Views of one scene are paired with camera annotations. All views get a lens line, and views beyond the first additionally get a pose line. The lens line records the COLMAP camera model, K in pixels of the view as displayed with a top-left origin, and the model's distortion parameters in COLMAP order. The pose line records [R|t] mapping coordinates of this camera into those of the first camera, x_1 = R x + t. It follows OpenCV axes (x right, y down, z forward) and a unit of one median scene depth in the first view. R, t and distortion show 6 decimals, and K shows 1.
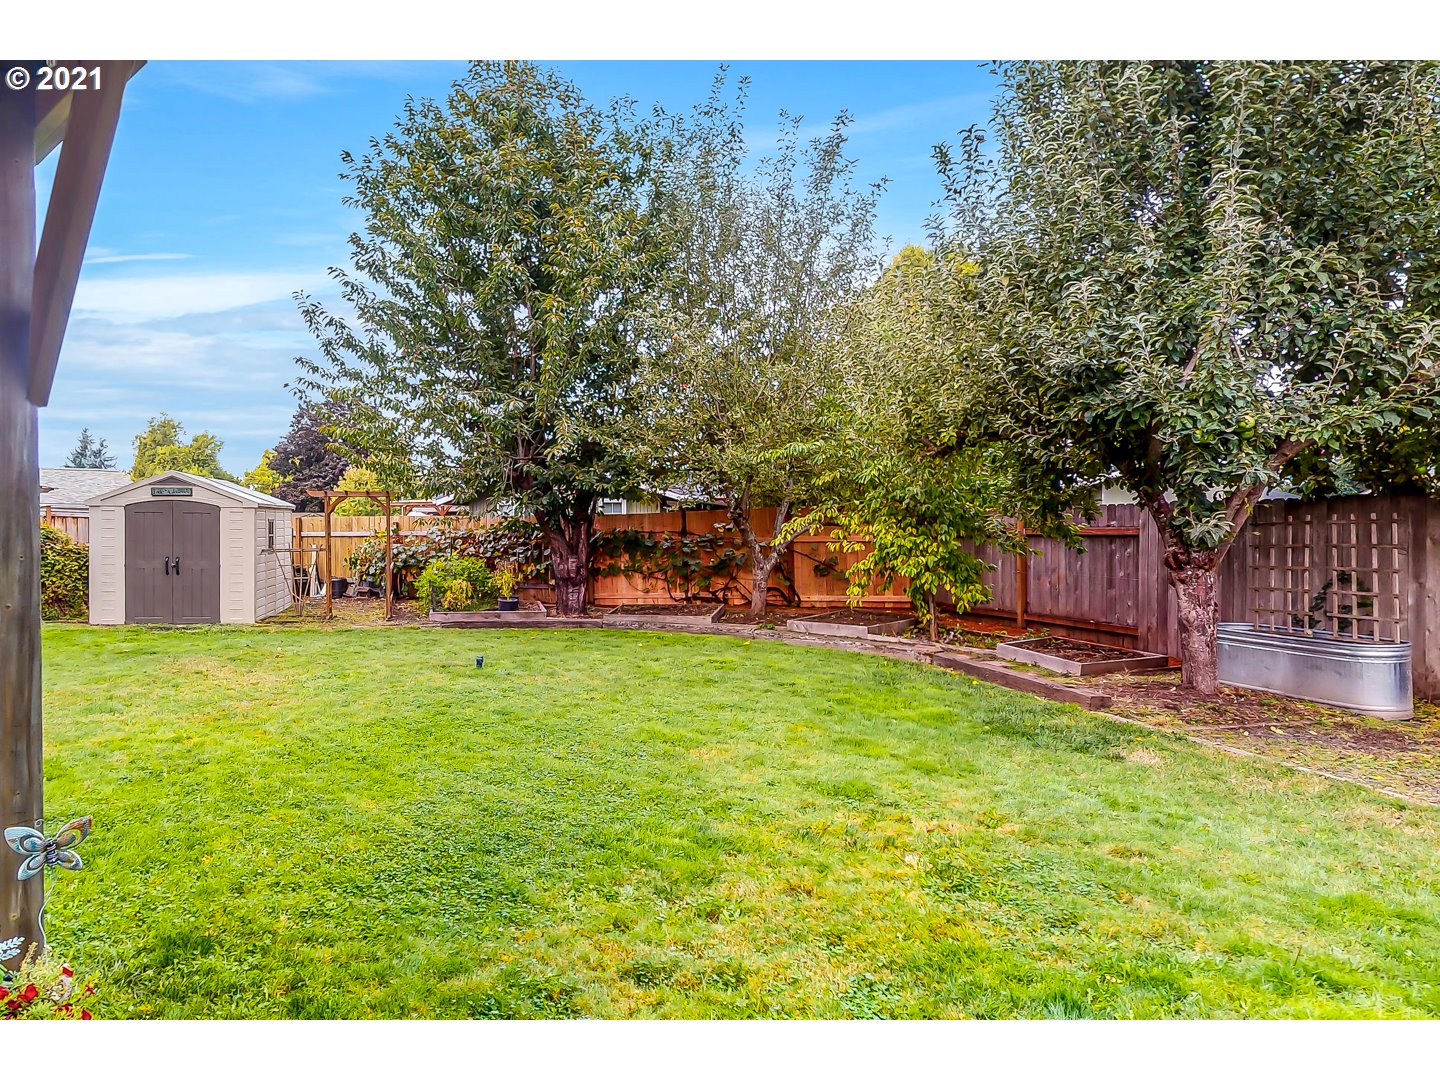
lens RADIAL K [[708.6, 0, 719.7], [0, 708.6, 540.0], [0, 0, 1]] dist [0.002919, 0.000125]
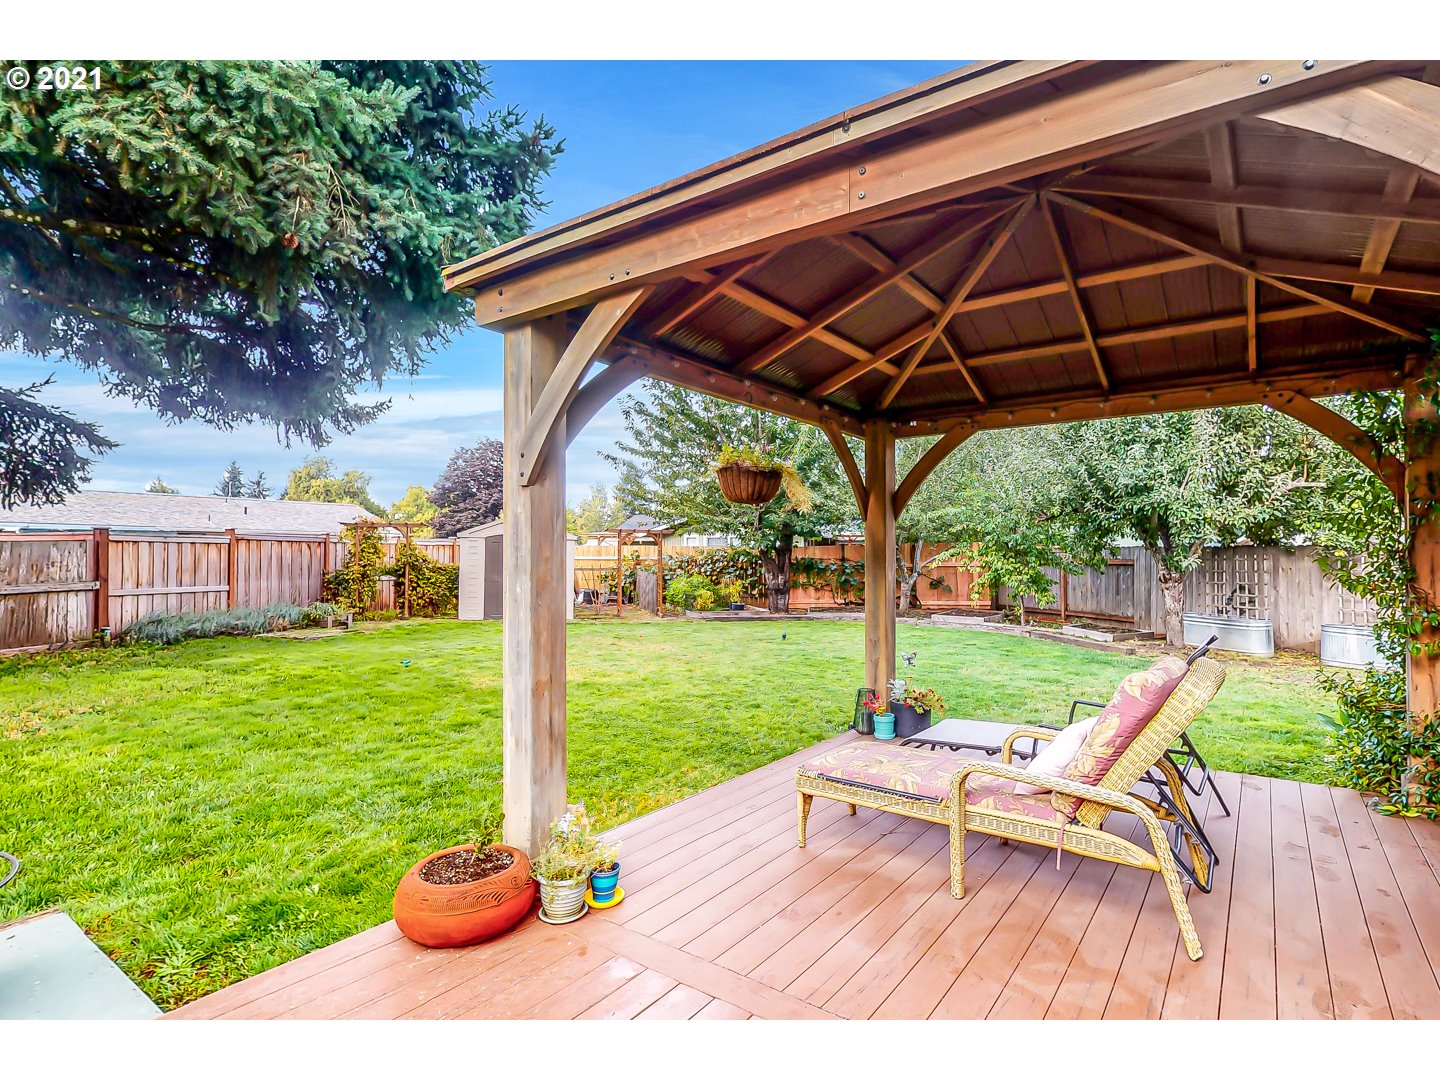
lens RADIAL K [[742.6, 0, 720.0], [0, 742.6, 543.7], [0, 0, 1]] dist [0.000258, -0.000192]
pose [[0.990124, 0.012827, 0.139604, -0.678484], [-0.009138, 0.999593, -0.027031, 0.000813], [-0.139893, 0.025488, 0.989838, -0.674077]]
